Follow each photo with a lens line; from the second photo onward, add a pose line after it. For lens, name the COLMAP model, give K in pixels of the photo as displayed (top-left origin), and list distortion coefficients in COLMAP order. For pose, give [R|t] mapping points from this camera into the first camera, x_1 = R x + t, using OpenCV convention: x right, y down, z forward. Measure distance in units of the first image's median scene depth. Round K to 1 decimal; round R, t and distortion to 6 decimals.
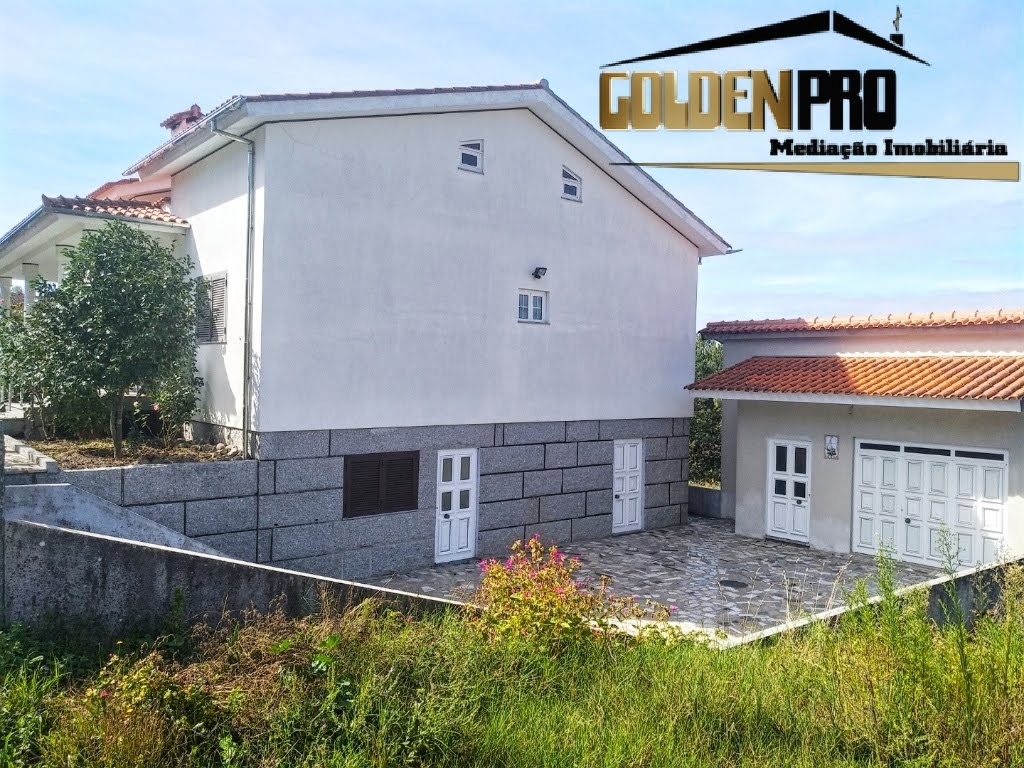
lens RADIAL K [[794.3, 0, 527.4], [0, 794.3, 379.0], [0, 0, 1]] dist [0.070970, -0.167507]
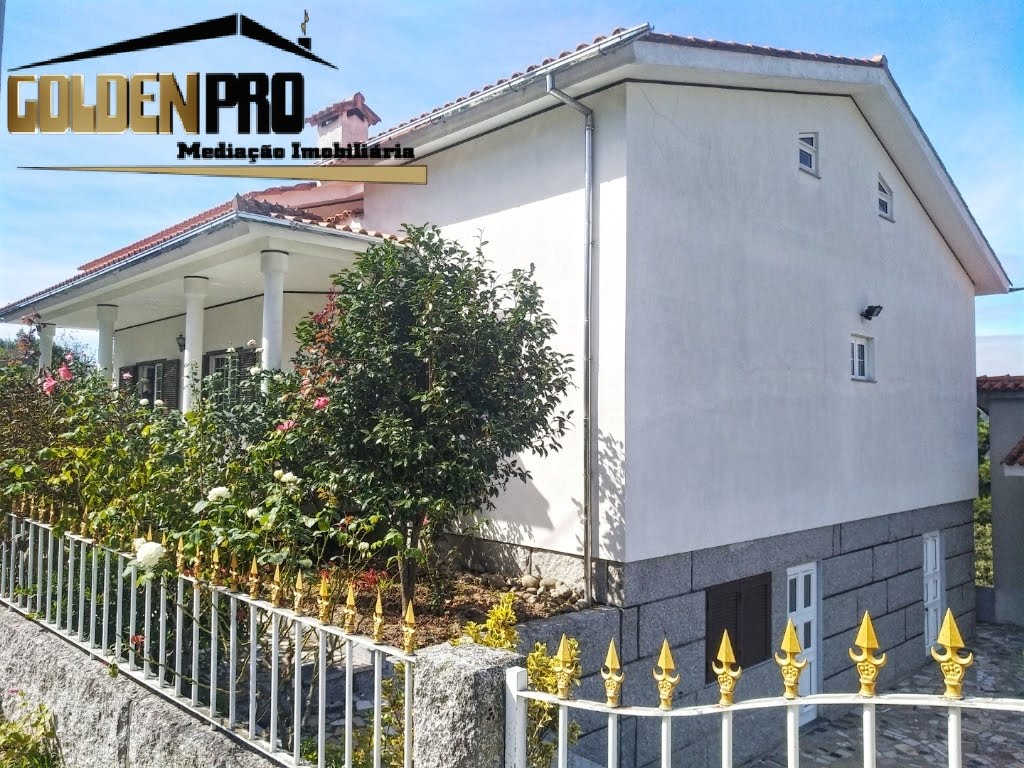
lens RADIAL K [[794.3, 0, 527.4], [0, 794.3, 379.0], [0, 0, 1]] dist [0.070970, -0.167507]
pose [[0.997728, -0.004876, 0.067189, -0.378676], [0.009021, 0.998065, -0.061519, -0.032941], [-0.066759, 0.061986, 0.995842, 0.314412]]
